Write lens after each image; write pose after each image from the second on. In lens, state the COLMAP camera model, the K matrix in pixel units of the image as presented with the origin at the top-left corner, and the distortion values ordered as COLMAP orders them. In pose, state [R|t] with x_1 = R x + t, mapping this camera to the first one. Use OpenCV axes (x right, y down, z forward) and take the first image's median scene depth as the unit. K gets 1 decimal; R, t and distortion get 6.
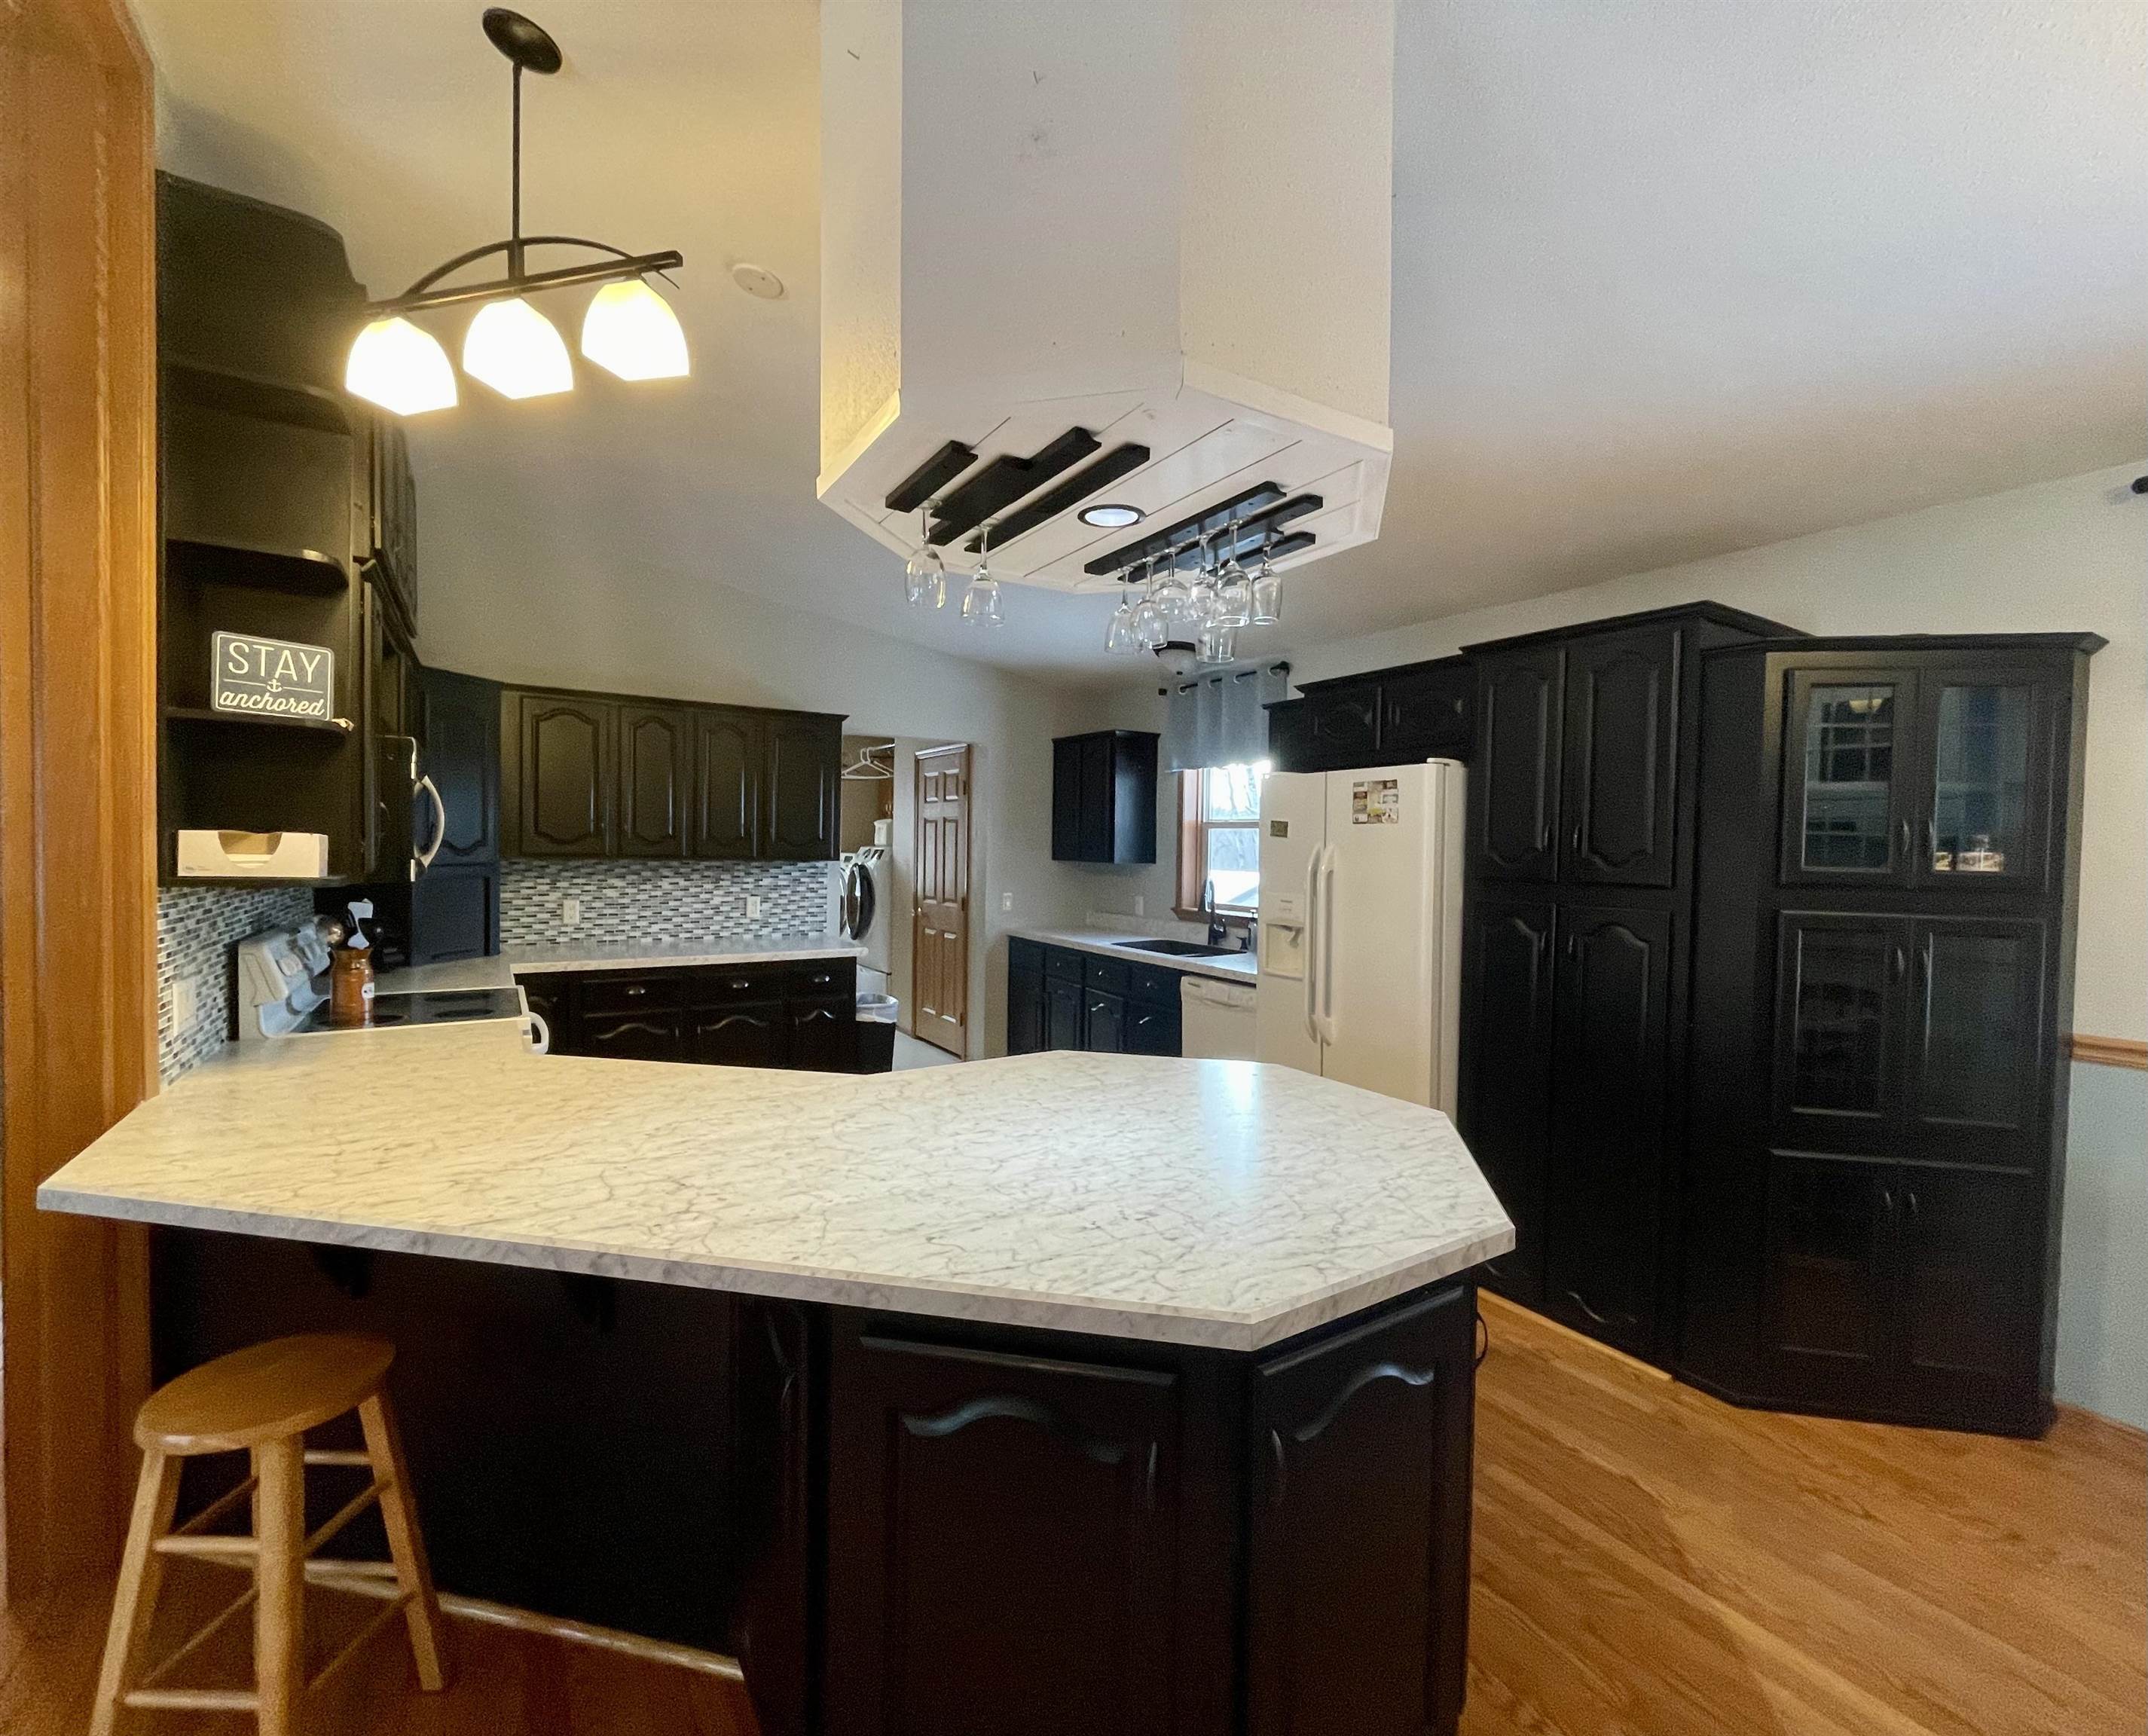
lens RADIAL K [[931.2, 0, 1085.3], [0, 931.2, 859.9], [0, 0, 1]] dist [0.000653, 0.000042]
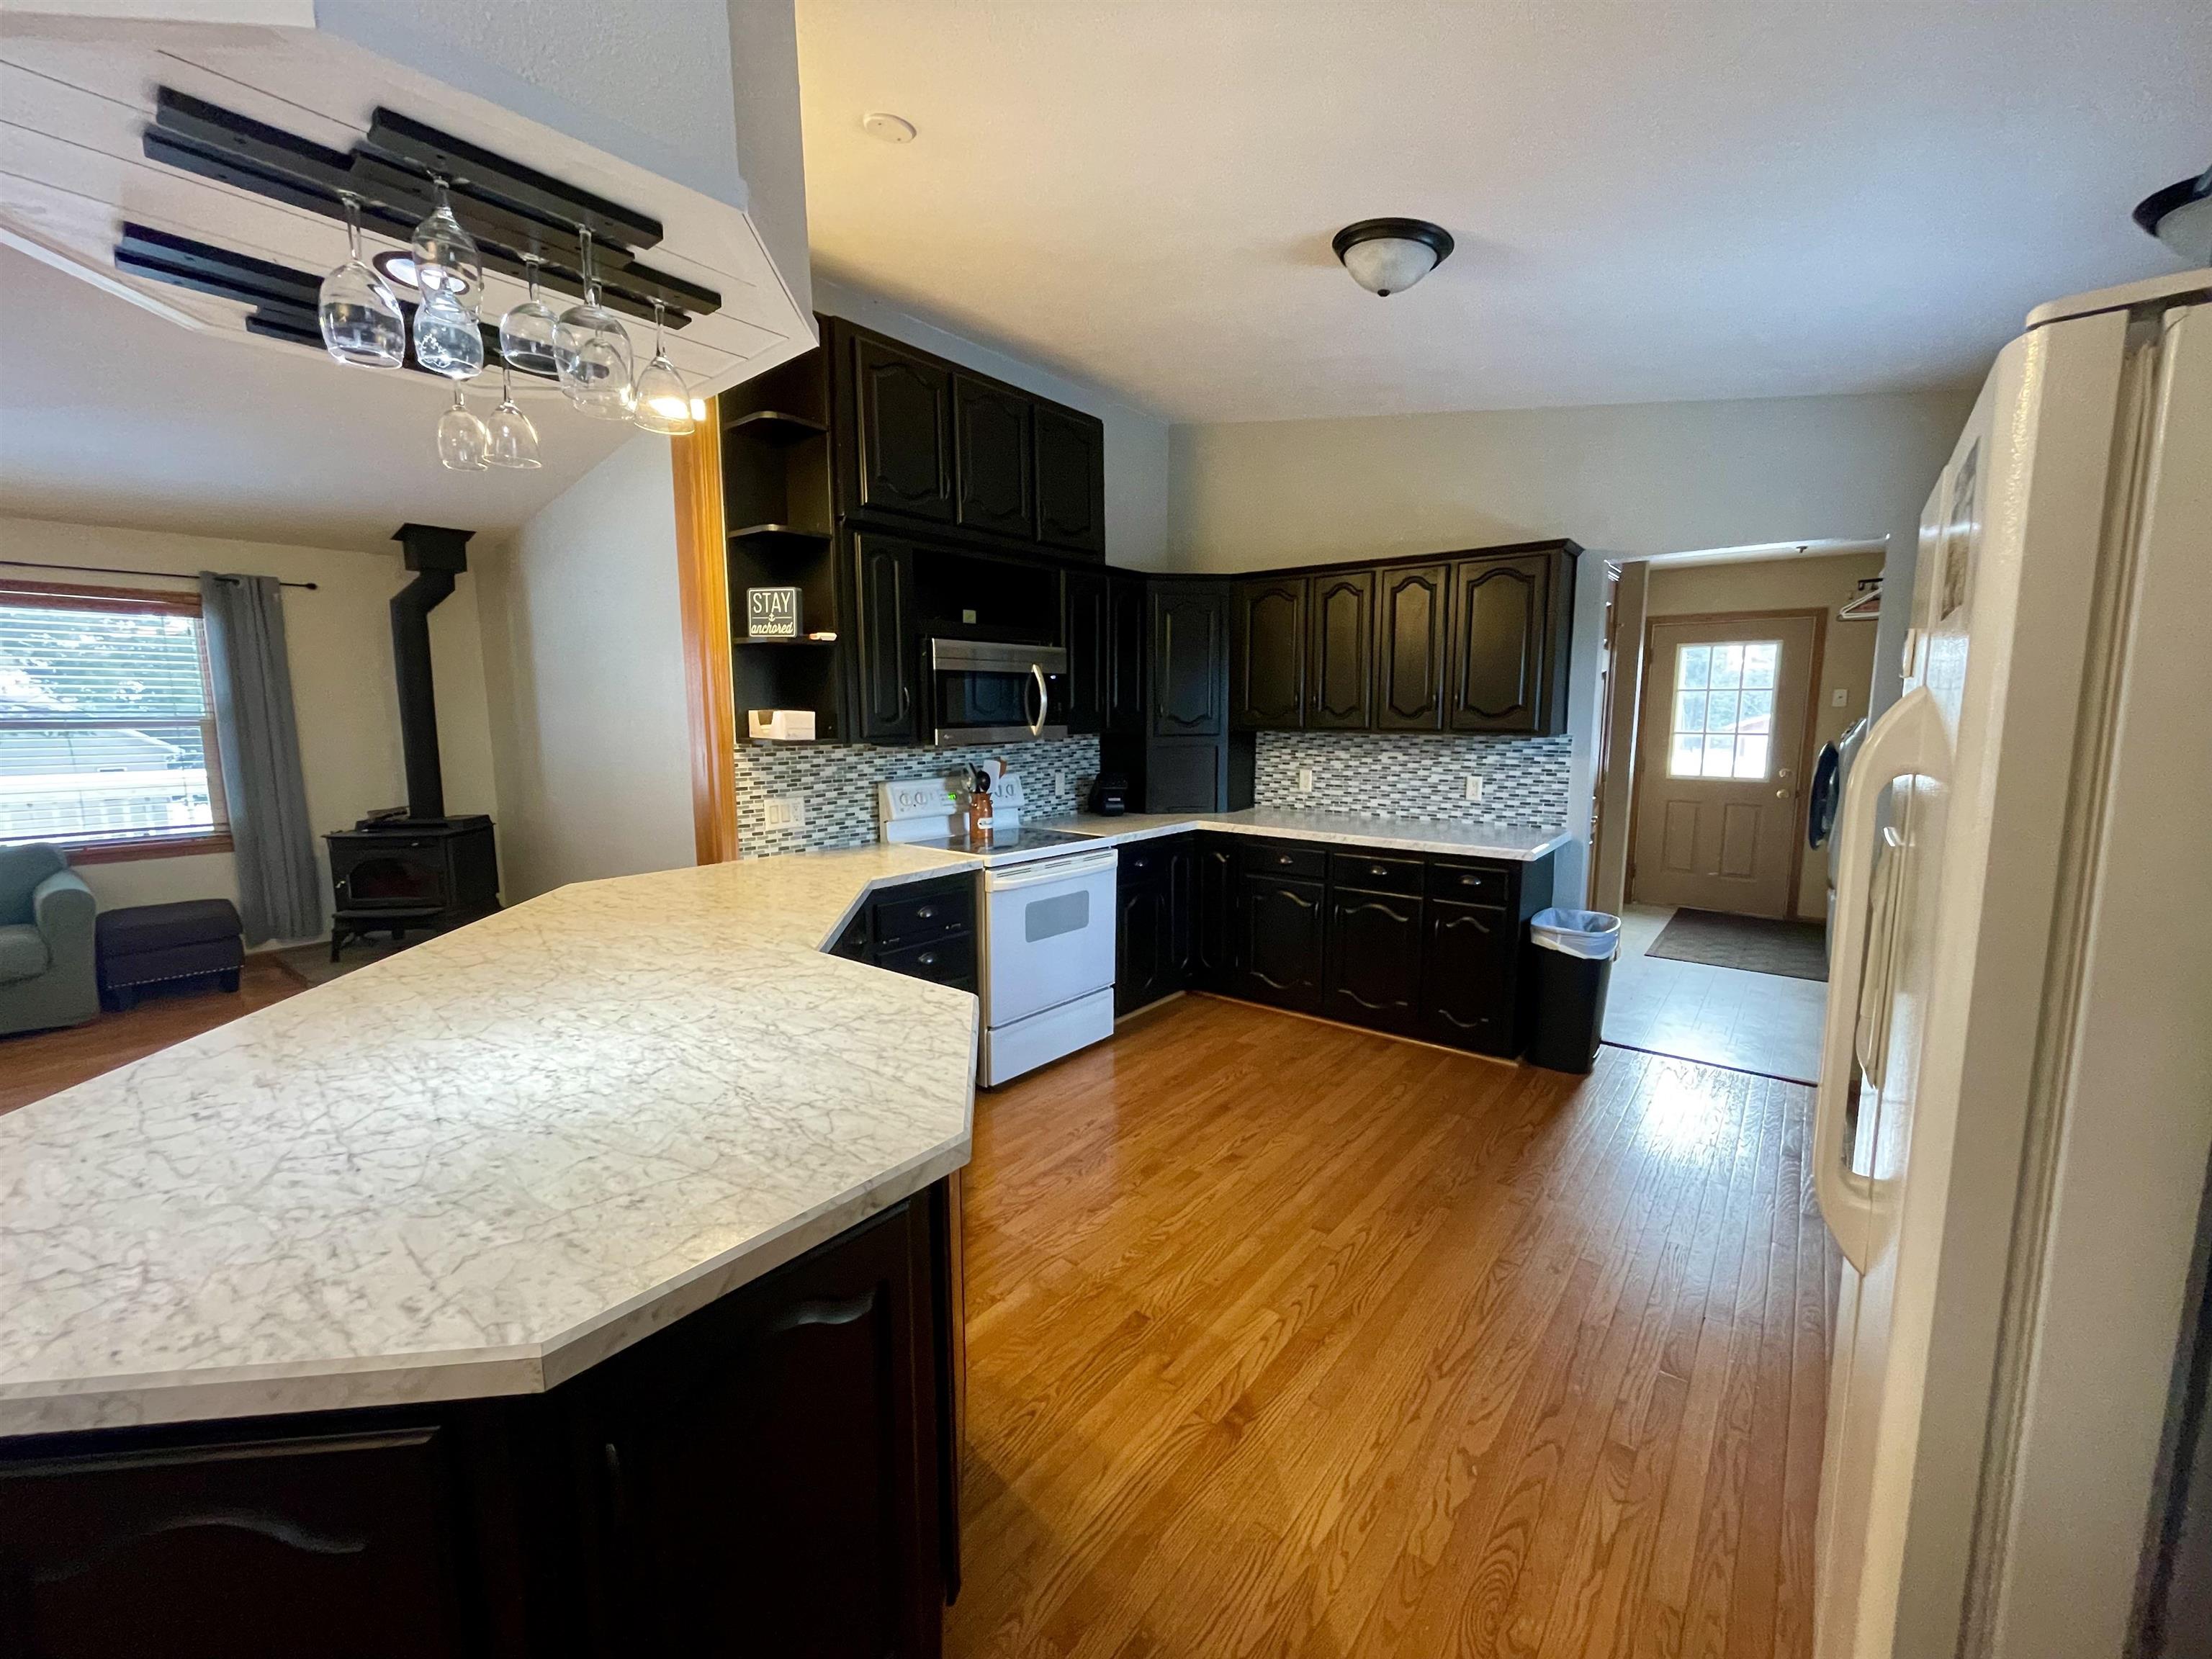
lens RADIAL K [[881.5, 0, 1110.3], [0, 881.5, 835.4], [0, 0, 1]] dist [-0.000284, -0.000434]
pose [[0.325540, 0.113906, -0.938642, 0.755018], [-0.006467, 0.992962, 0.118255, -0.000580], [0.945506, -0.032426, 0.323985, 1.042695]]
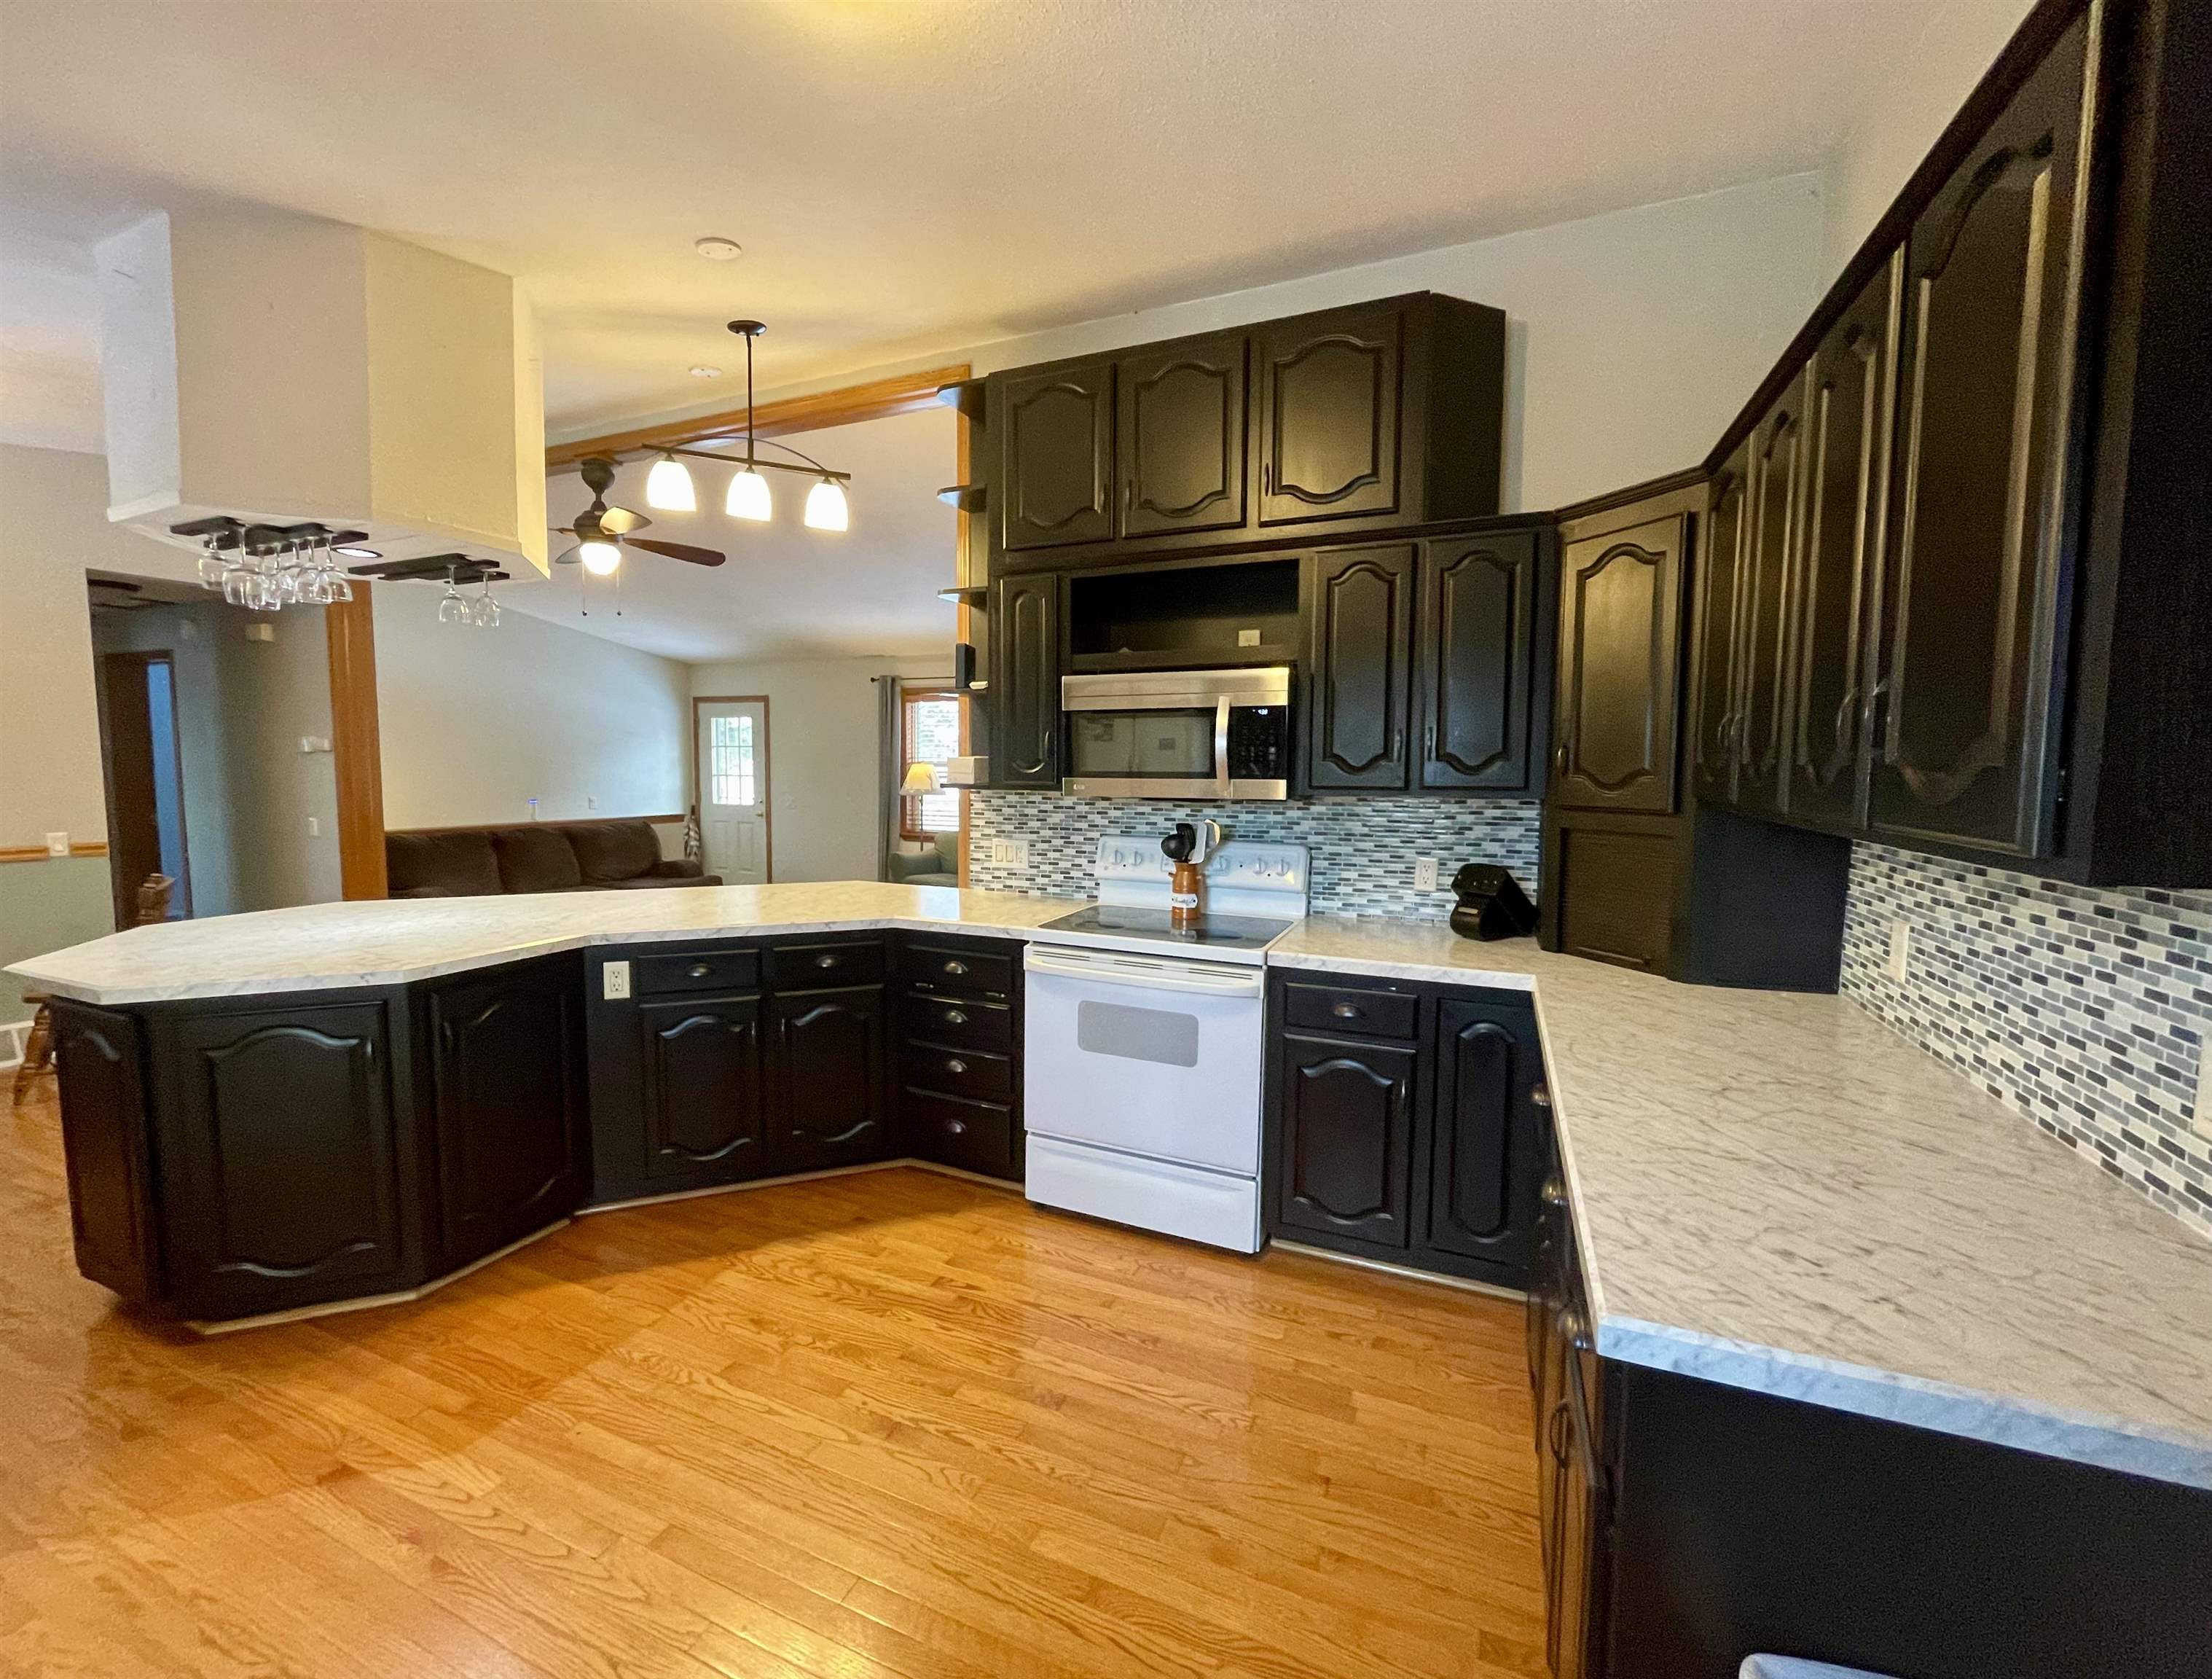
lens RADIAL K [[906.6, 0, 1098.9], [0, 906.6, 840.1], [0, 0, 1]] dist [-0.000573, -0.000008]
pose [[-0.825561, 0.024615, -0.563776, -0.115066], [-0.031475, 0.995485, 0.089553, -0.034944], [0.563435, 0.091677, -0.821058, 2.546548]]
